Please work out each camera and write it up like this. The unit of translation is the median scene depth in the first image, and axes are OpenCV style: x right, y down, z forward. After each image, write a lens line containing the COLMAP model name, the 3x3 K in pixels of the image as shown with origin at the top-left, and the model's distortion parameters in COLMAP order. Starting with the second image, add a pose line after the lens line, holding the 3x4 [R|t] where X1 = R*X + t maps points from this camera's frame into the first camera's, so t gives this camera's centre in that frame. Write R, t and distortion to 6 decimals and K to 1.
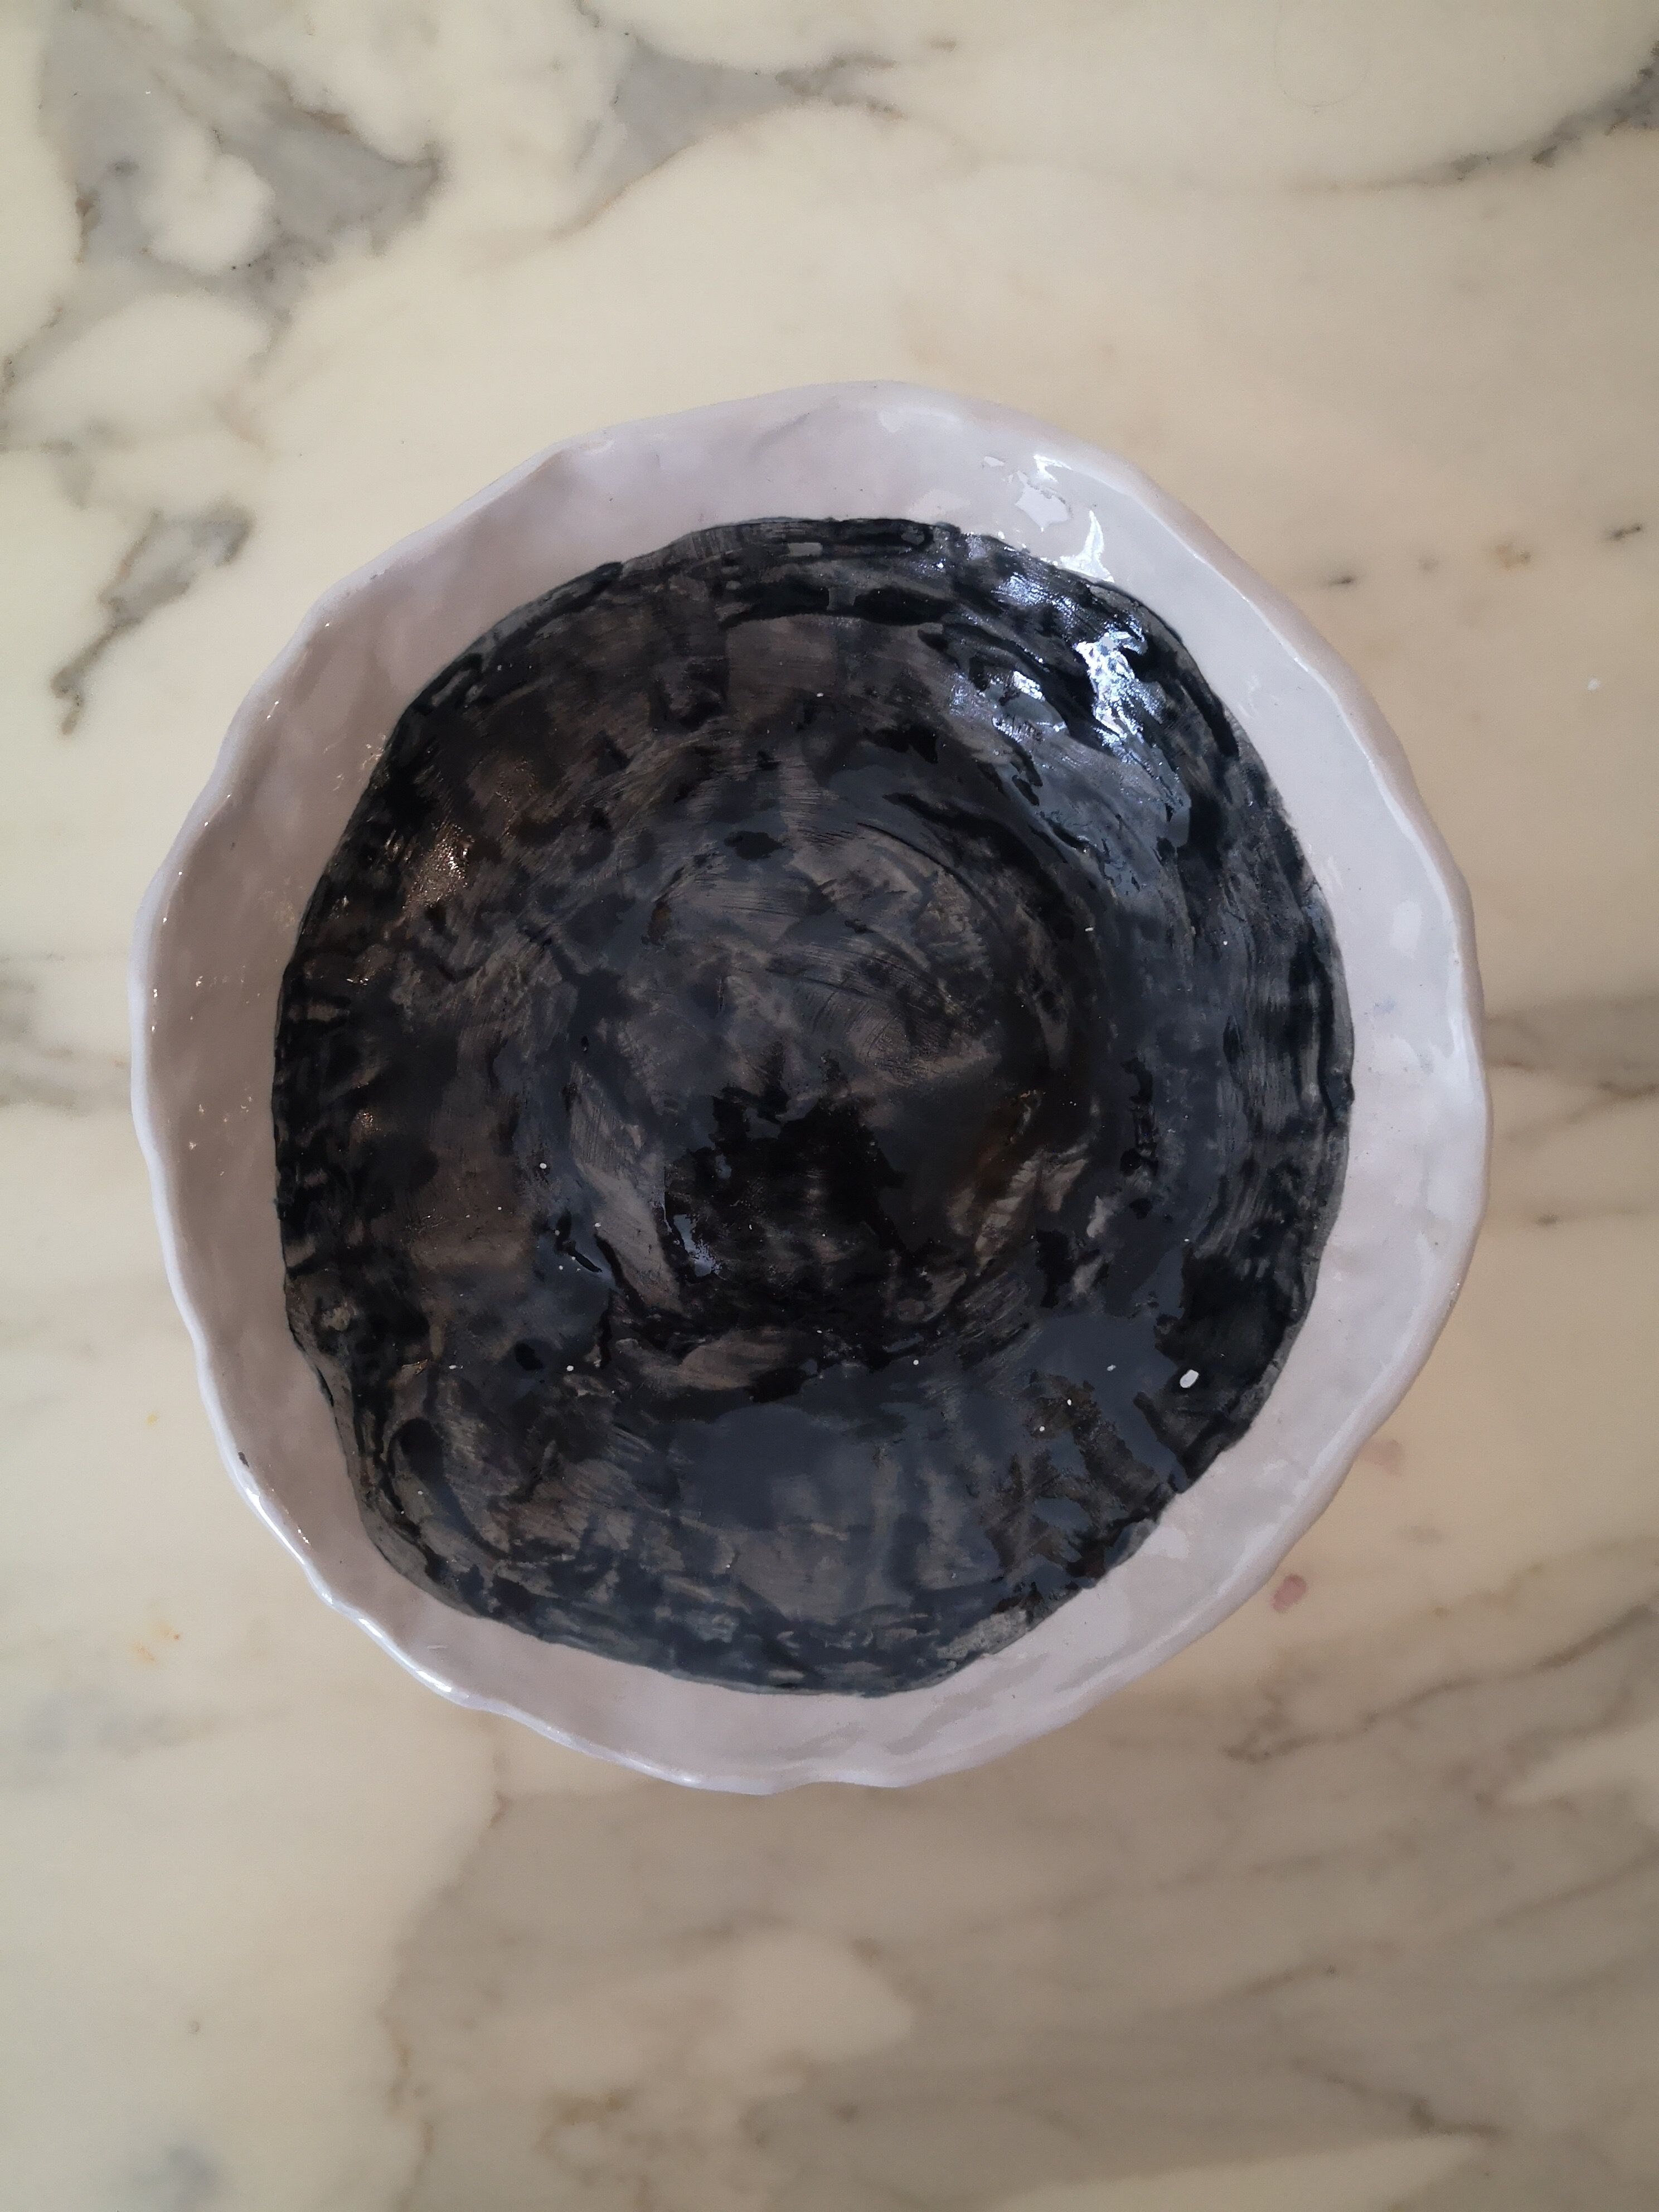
lens RADIAL K [[1761.5, 0, 824.4], [0, 1761.5, 1103.9], [0, 0, 1]] dist [0.019239, 0.006108]
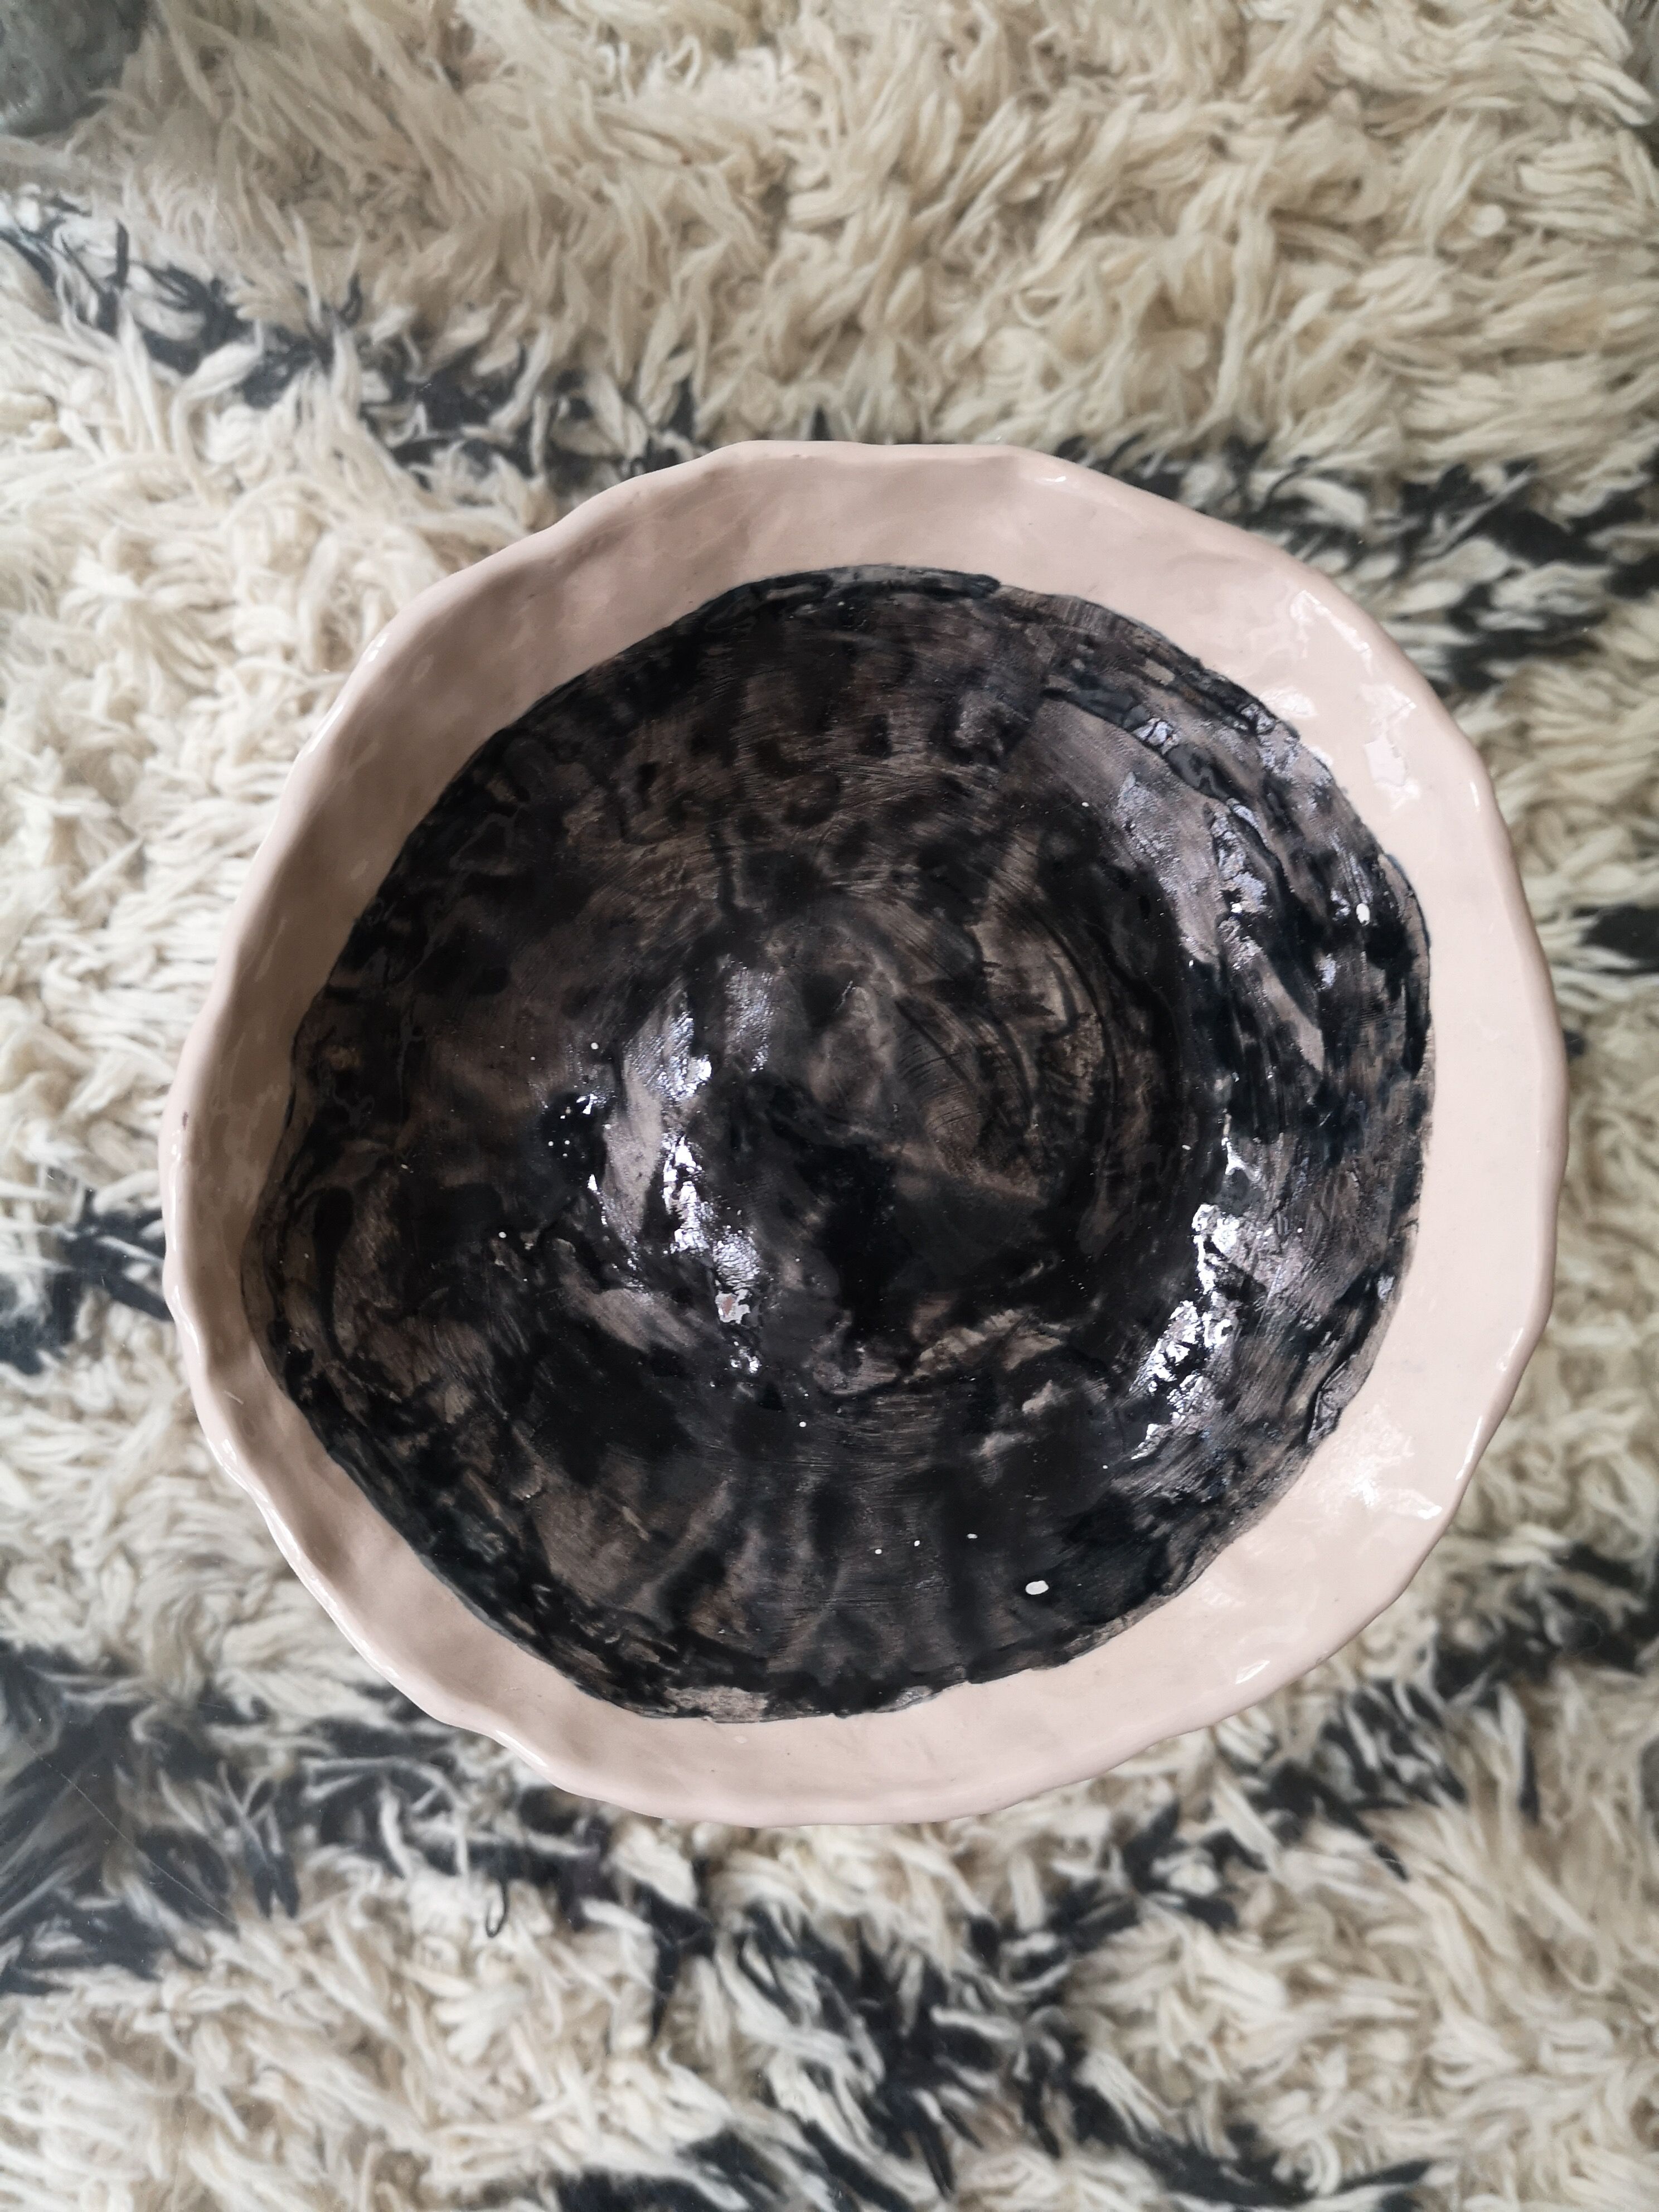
lens RADIAL K [[1761.5, 0, 836.4], [0, 1761.5, 1094.0], [0, 0, 1]] dist [0.019239, 0.006108]
pose [[0.839215, 0.543790, 0.003251, -0.037478], [-0.541563, 0.836289, -0.085617, 0.072805], [-0.049277, 0.070091, 0.996323, 0.019198]]
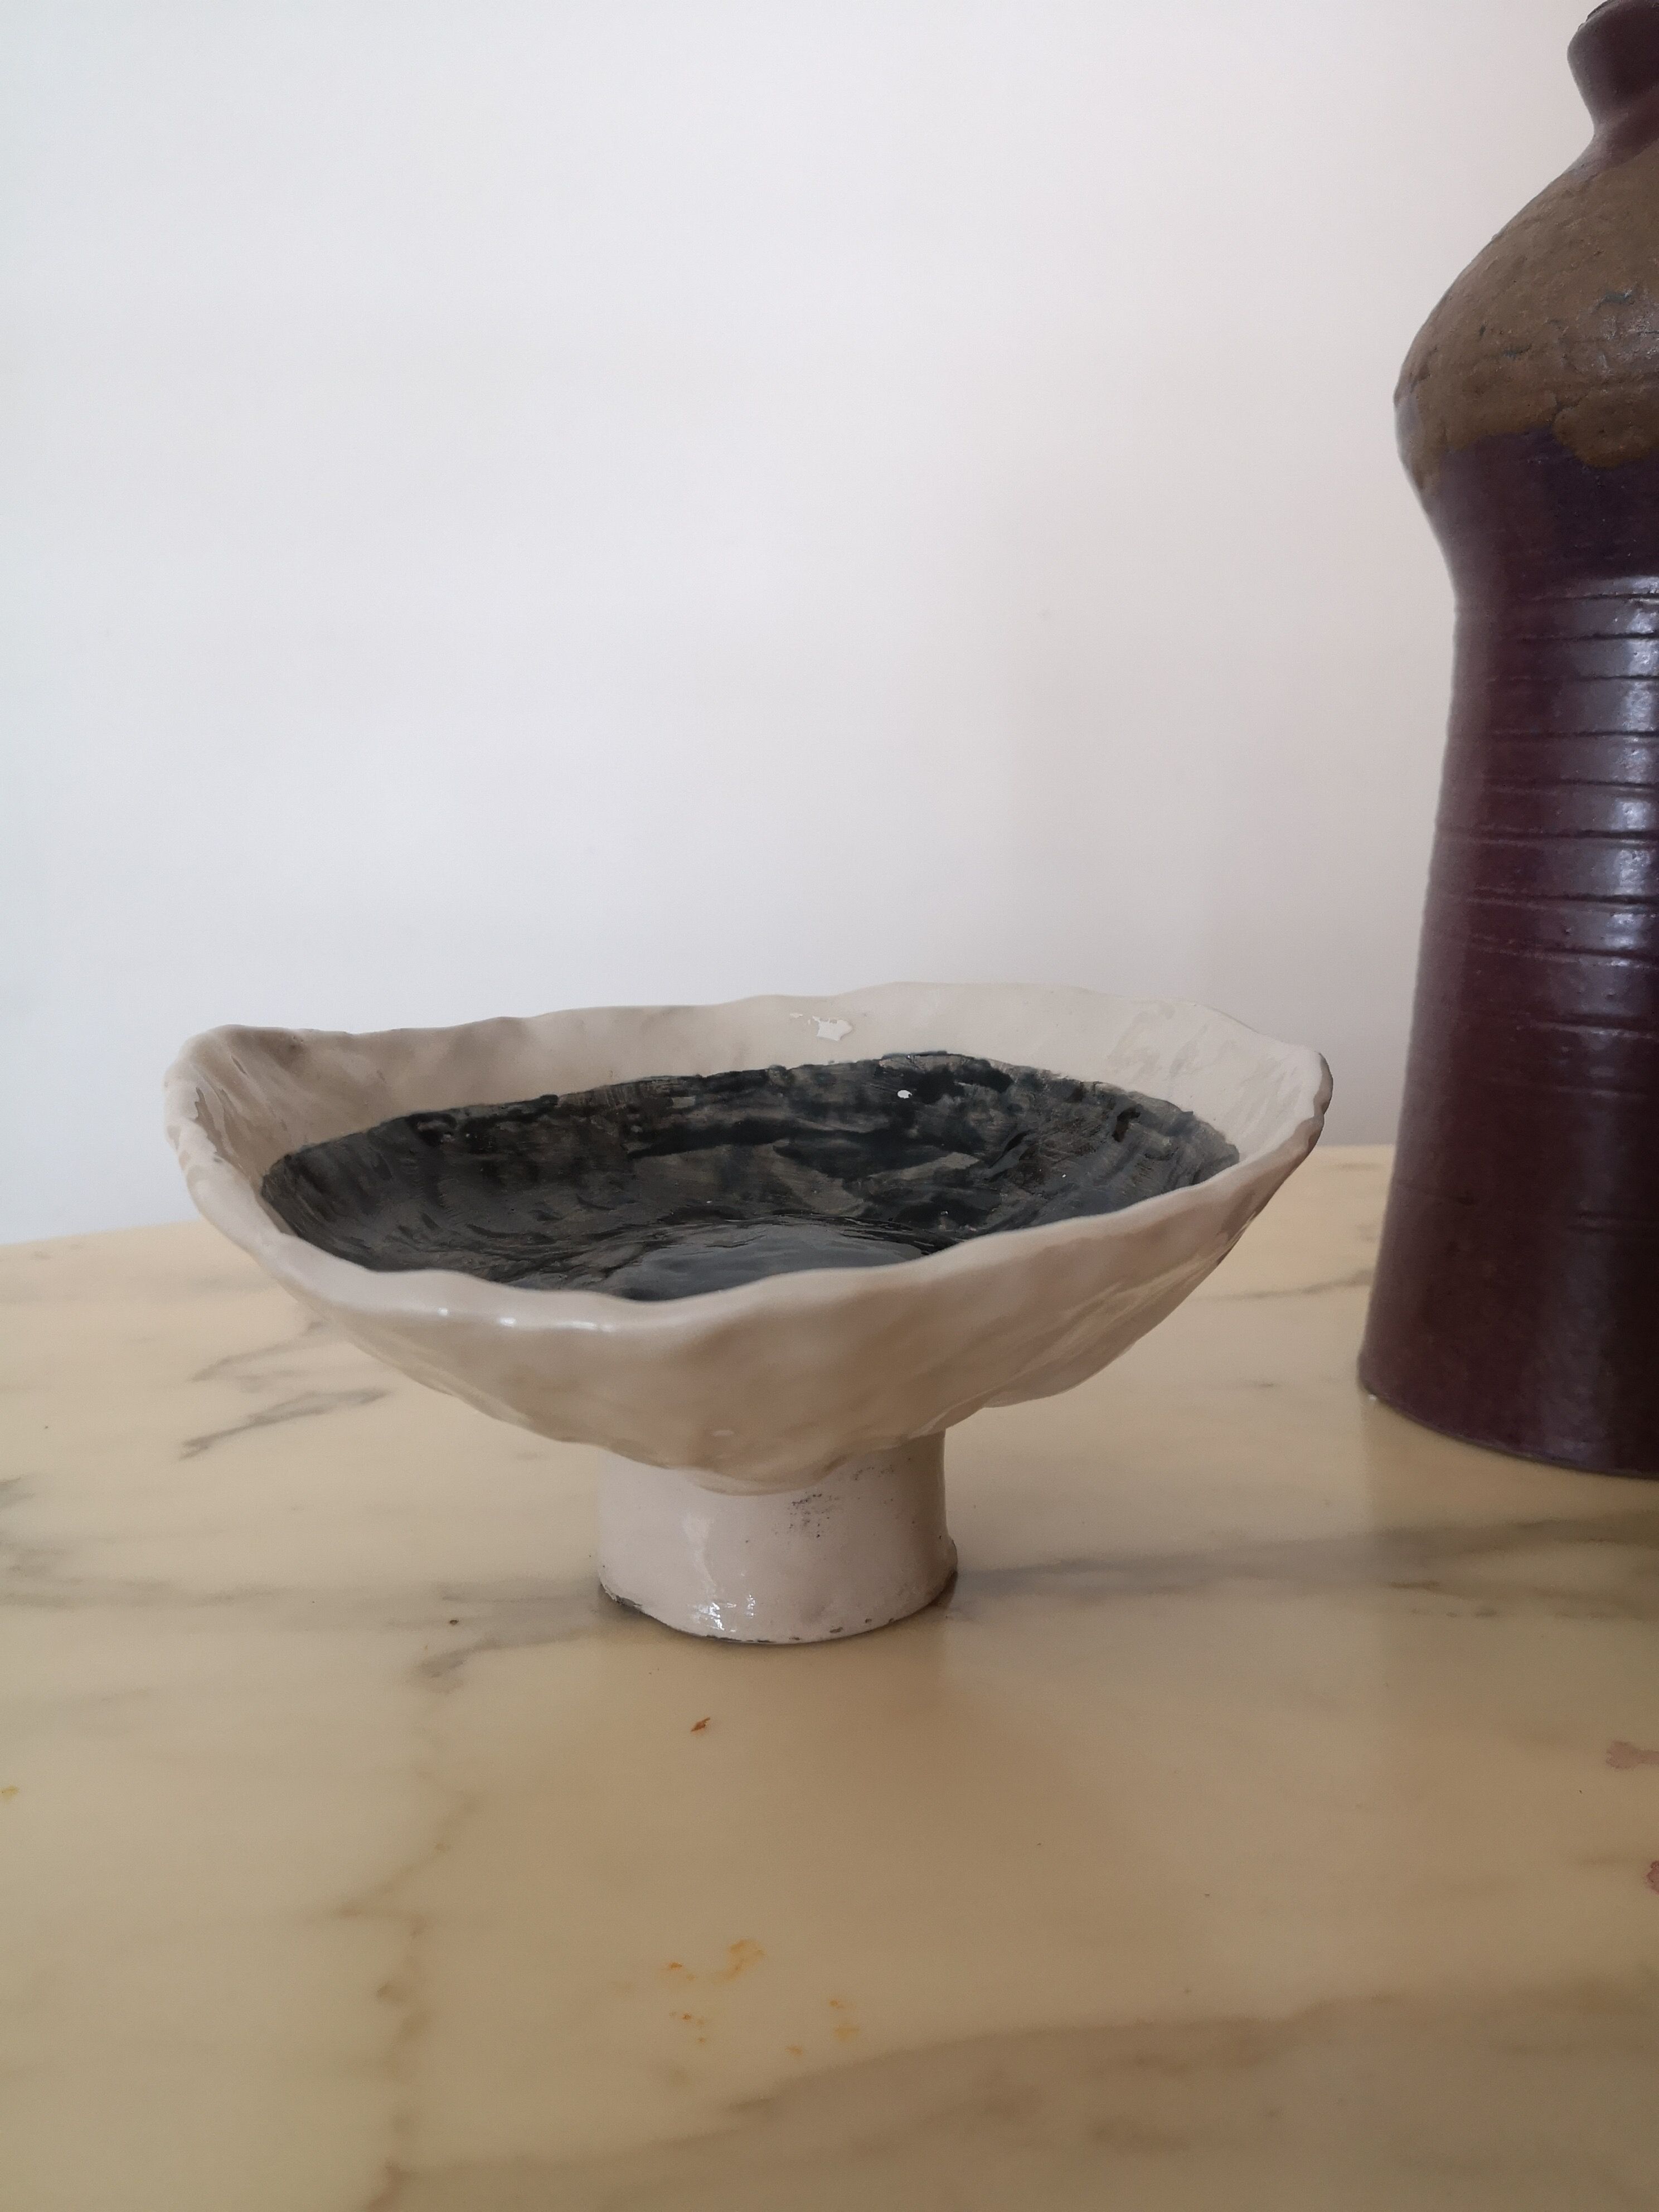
lens RADIAL K [[1761.5, 0, 836.8], [0, 1761.5, 1108.5], [0, 0, 1]] dist [0.019239, 0.006108]
pose [[0.975392, -0.055345, 0.213419, -0.193189], [0.218890, 0.127109, -0.967435, 1.086690], [0.026415, 0.990343, 0.136096, 0.798925]]
